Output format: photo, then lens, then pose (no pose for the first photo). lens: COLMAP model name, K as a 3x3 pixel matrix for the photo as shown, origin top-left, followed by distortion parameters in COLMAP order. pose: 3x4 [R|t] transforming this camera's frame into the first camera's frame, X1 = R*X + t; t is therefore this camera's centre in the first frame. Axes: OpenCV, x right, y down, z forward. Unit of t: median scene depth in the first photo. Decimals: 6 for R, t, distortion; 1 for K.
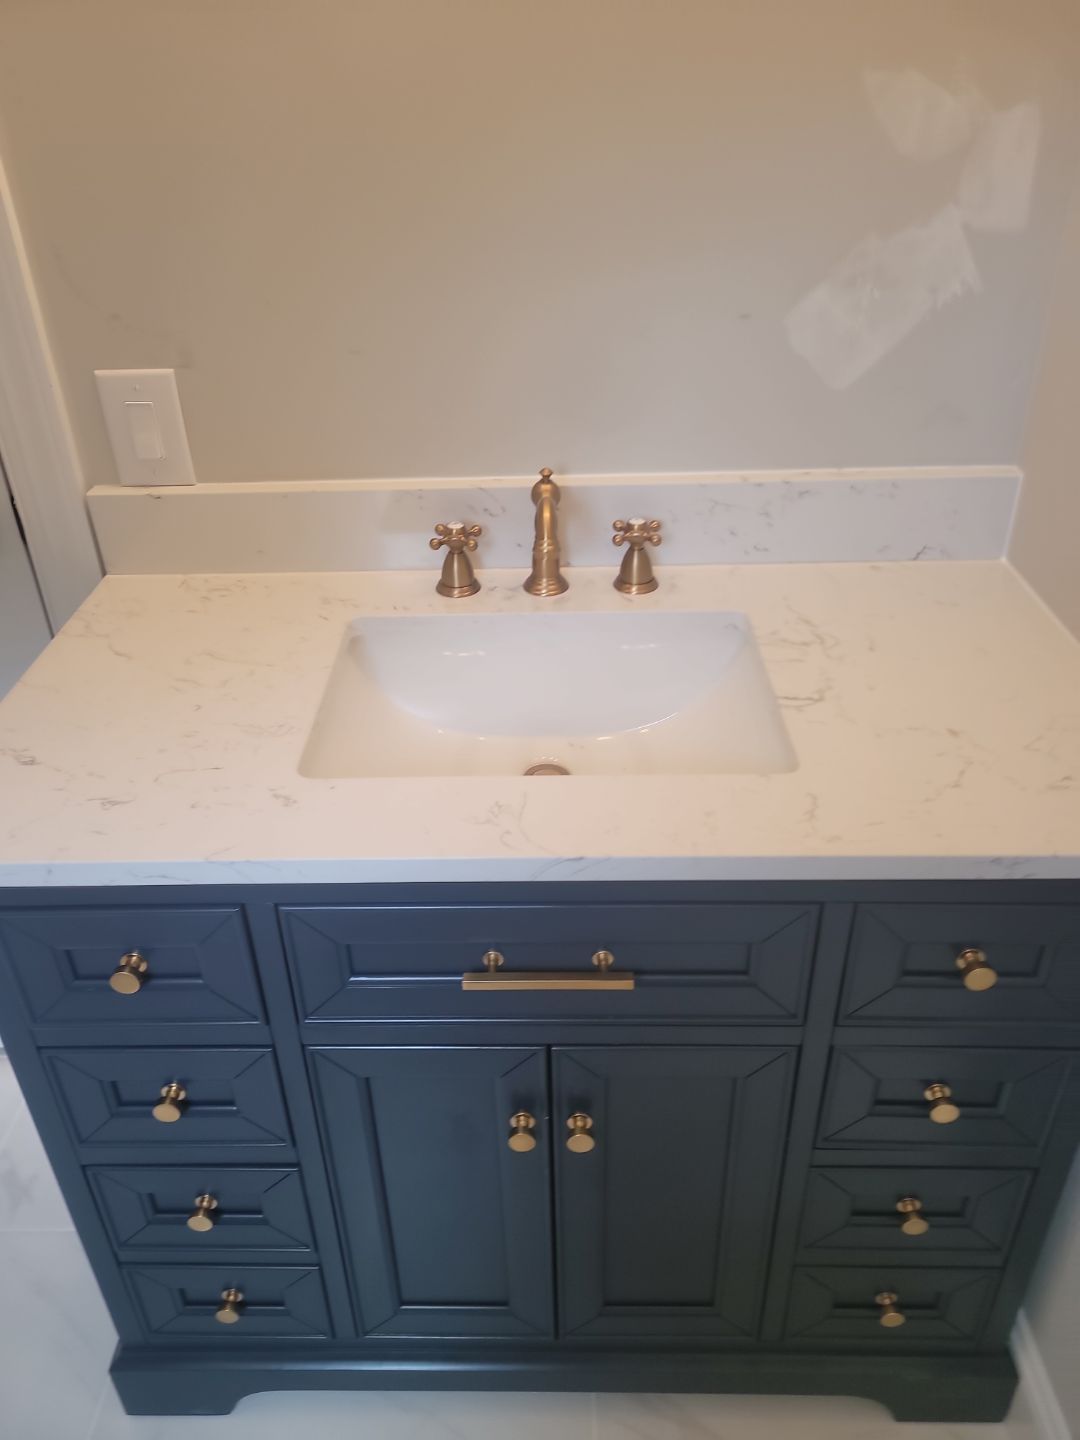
lens RADIAL K [[1087.2, 0, 485.4], [0, 1087.2, 745.6], [0, 0, 1]] dist [0.026366, 0.001624]
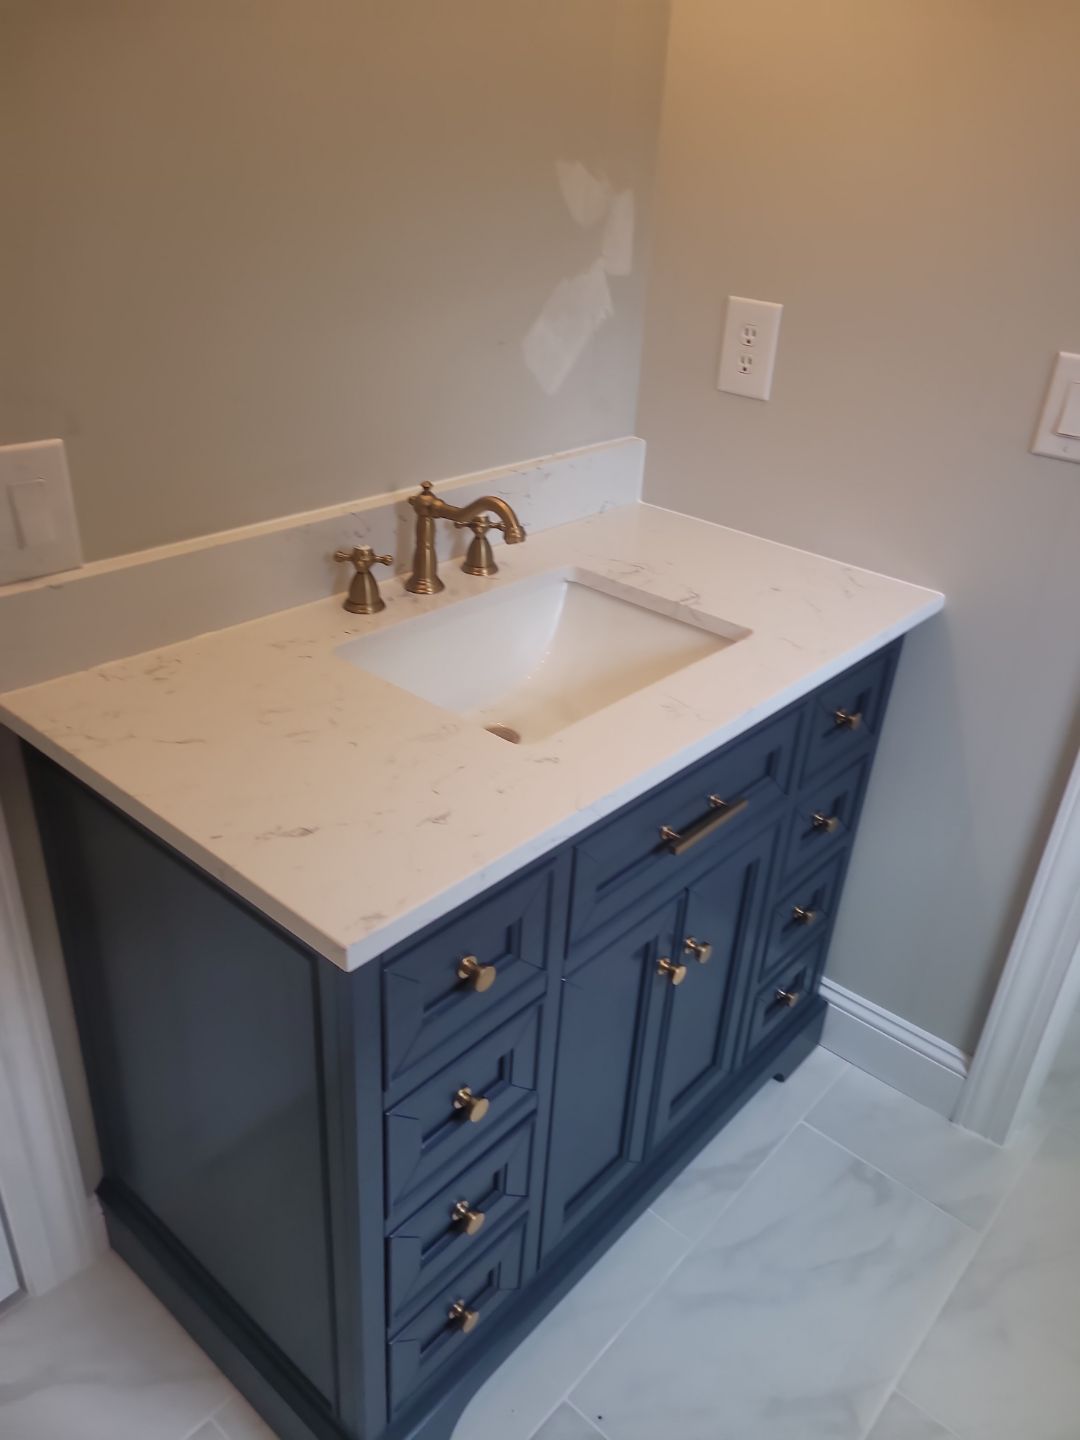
lens RADIAL K [[1097.6, 0, 535.7], [0, 1097.6, 779.6], [0, 0, 1]] dist [0.041766, -0.002905]
pose [[0.625973, -0.334226, 0.704593, -0.778024], [0.356405, 0.926236, 0.122727, -0.060237], [-0.693638, 0.174296, 0.698919, 0.149251]]
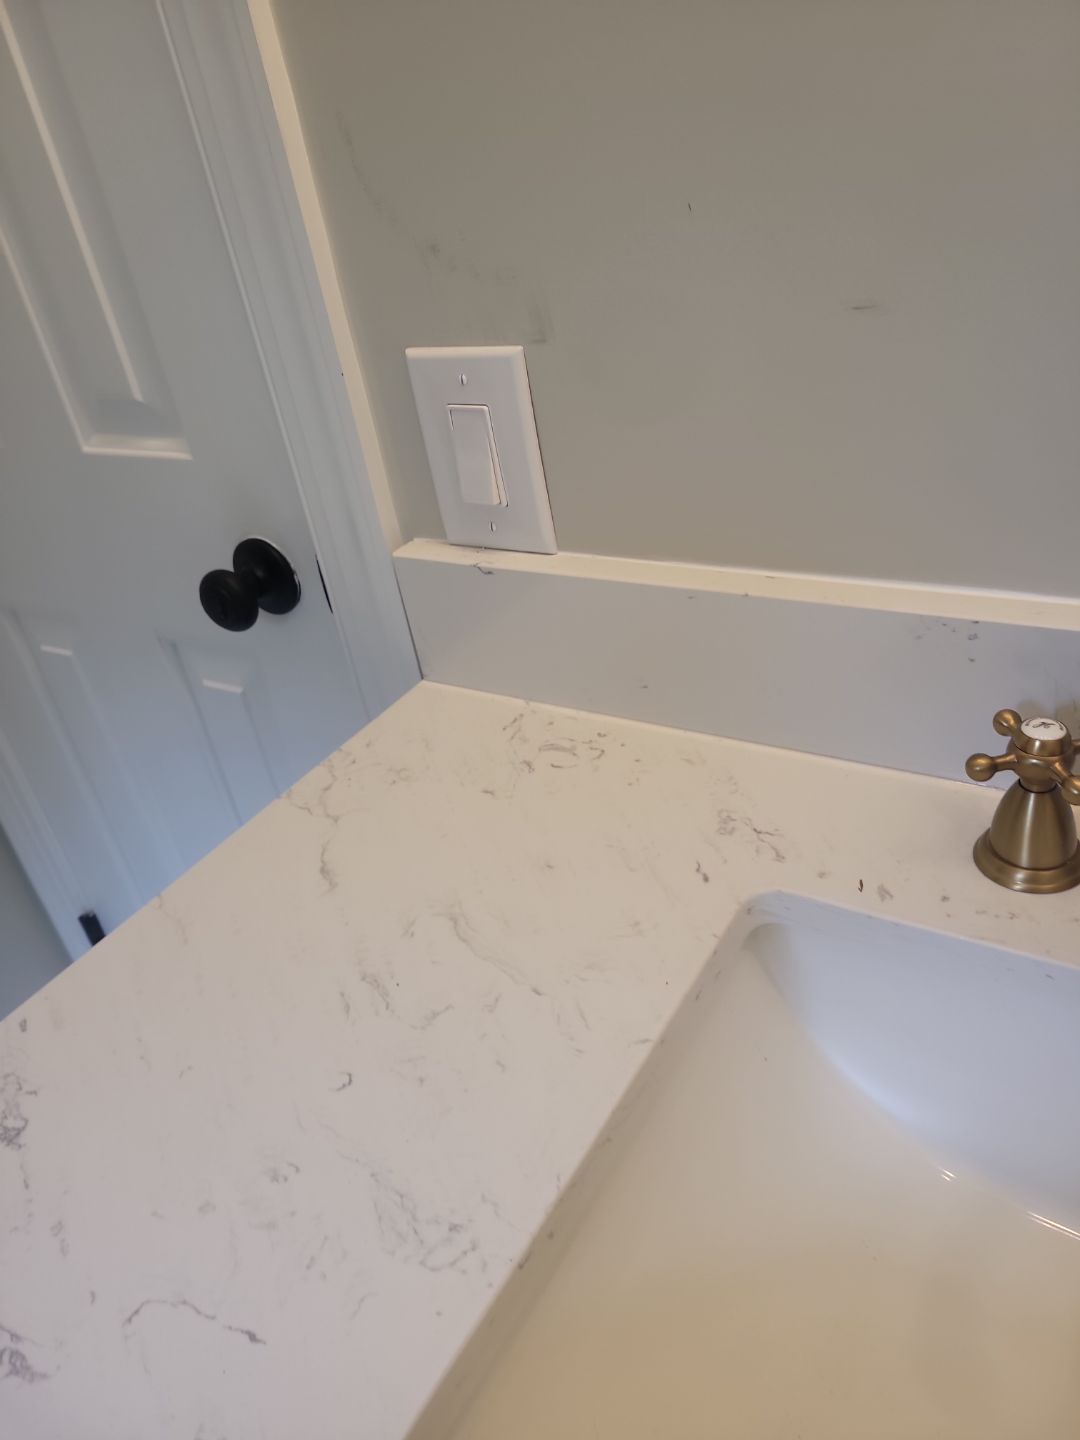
lens RADIAL K [[1034.4, 0, 564.1], [0, 1034.4, 714.9], [0, 0, 1]] dist [0.024942, -0.000449]
pose [[0.872684, 0.164720, -0.459662, -0.006175], [-0.156912, 0.986055, 0.055450, -0.200918], [0.462386, 0.023736, 0.886361, 0.573515]]
